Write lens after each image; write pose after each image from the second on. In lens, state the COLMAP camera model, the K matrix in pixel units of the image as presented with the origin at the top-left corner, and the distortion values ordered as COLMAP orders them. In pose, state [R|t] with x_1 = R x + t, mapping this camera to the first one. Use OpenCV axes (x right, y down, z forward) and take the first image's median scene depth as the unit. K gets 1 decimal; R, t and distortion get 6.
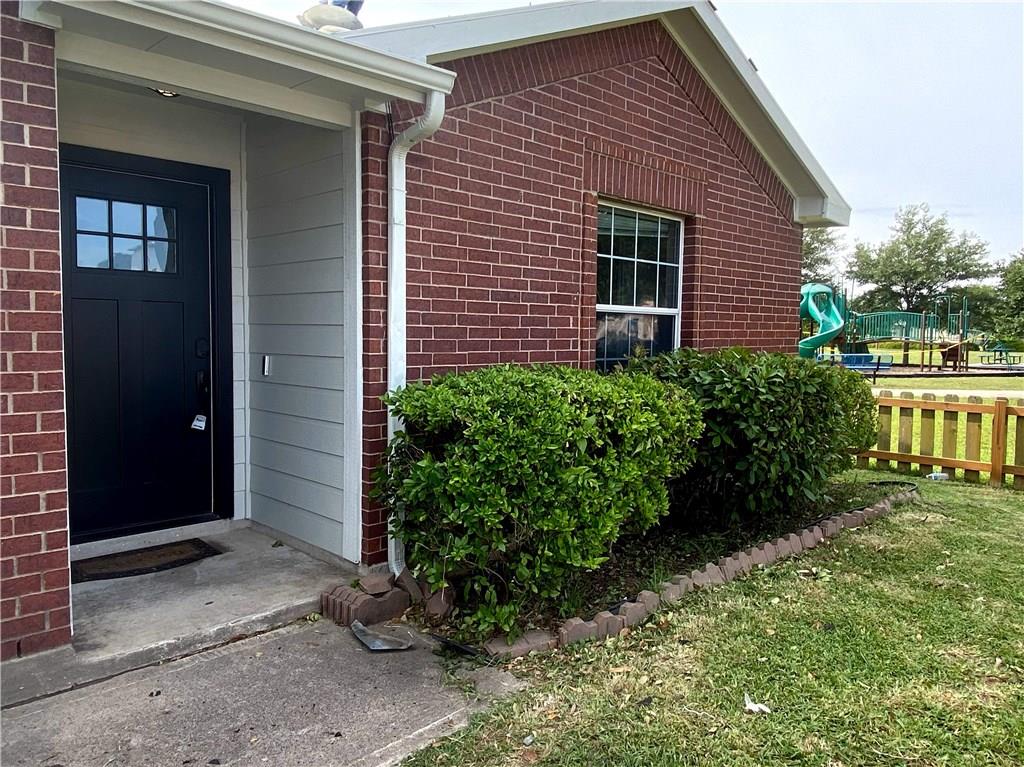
lens RADIAL K [[727.5, 0, 512.0], [0, 727.5, 383.5], [0, 0, 1]] dist [0.088017, -0.136423]
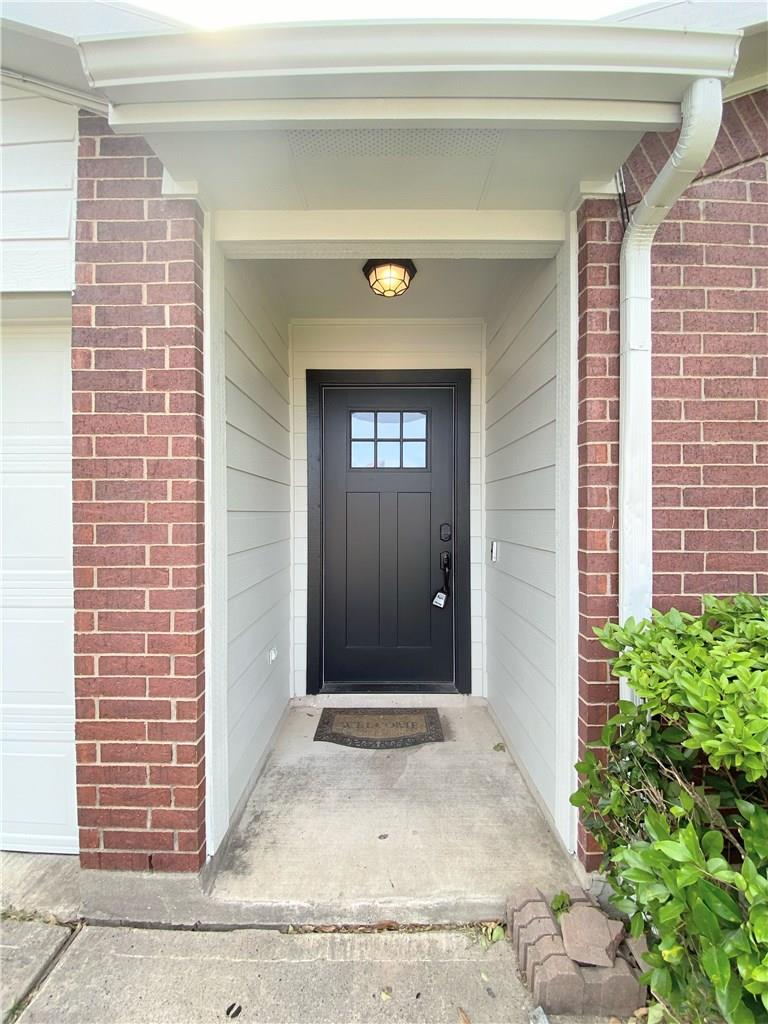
lens RADIAL K [[421.0, 0, 384.0], [0, 421.0, 512.0], [0, 0, 1]] dist [0.017350, -0.018697]
pose [[0.725355, -0.014103, -0.688231, -0.062751], [-0.038668, 0.997377, -0.061192, -0.045527], [0.687288, 0.070998, 0.722907, 0.582736]]
